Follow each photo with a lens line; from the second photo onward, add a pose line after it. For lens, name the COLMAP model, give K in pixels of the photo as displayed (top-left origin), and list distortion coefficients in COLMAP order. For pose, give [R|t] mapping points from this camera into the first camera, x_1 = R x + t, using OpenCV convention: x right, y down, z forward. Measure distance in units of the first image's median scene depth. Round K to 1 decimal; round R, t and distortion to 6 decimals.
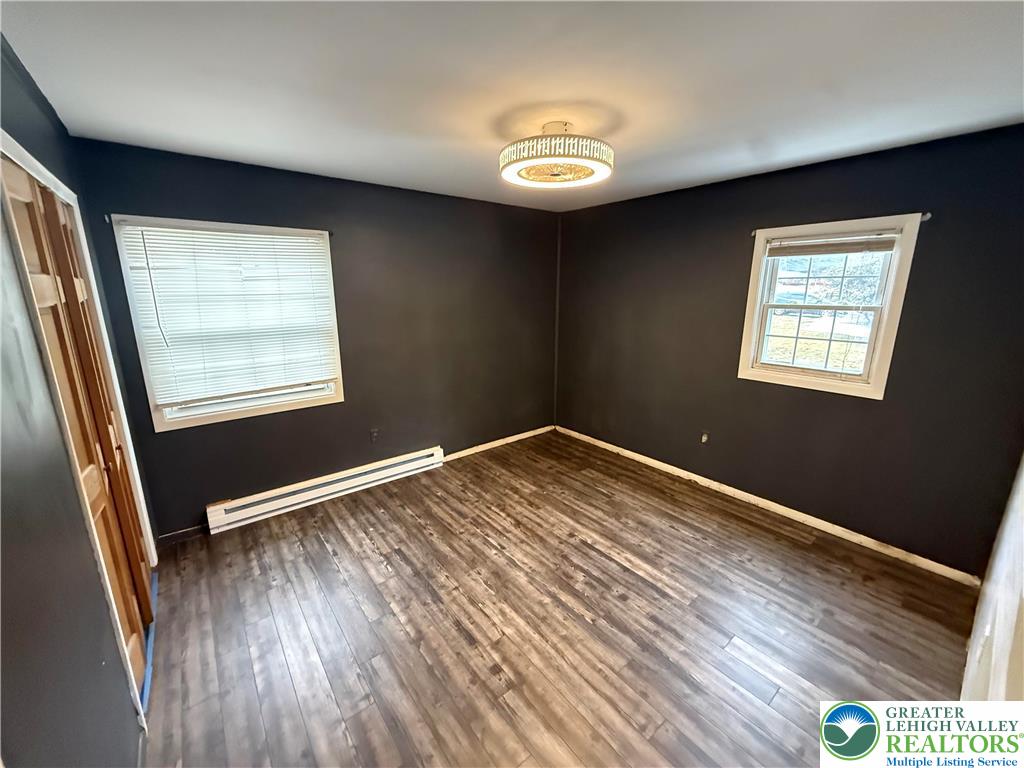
lens RADIAL K [[408.3, 0, 511.0], [0, 408.3, 381.8], [0, 0, 1]] dist [0.001809, -0.000530]
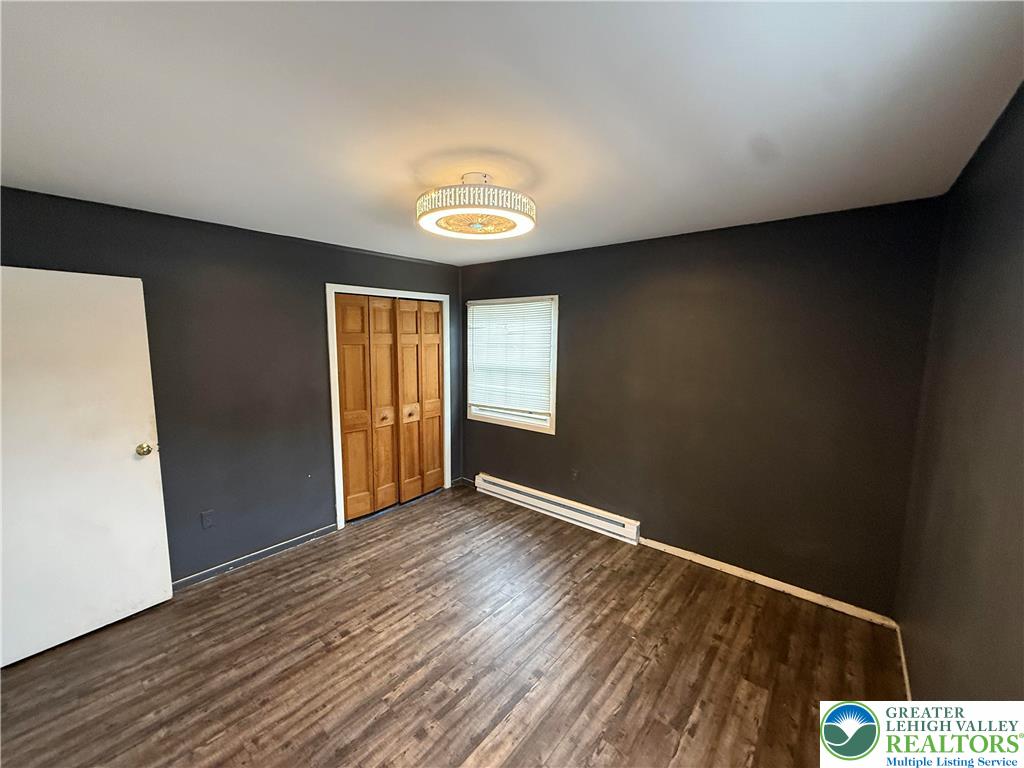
lens RADIAL K [[408.3, 0, 510.4], [0, 408.3, 383.1], [0, 0, 1]] dist [0.001809, -0.000530]
pose [[0.194390, 0.111687, -0.974545, 0.873840], [-0.226901, 0.971672, 0.066098, -0.184005], [0.954321, 0.208276, 0.214226, 0.757720]]
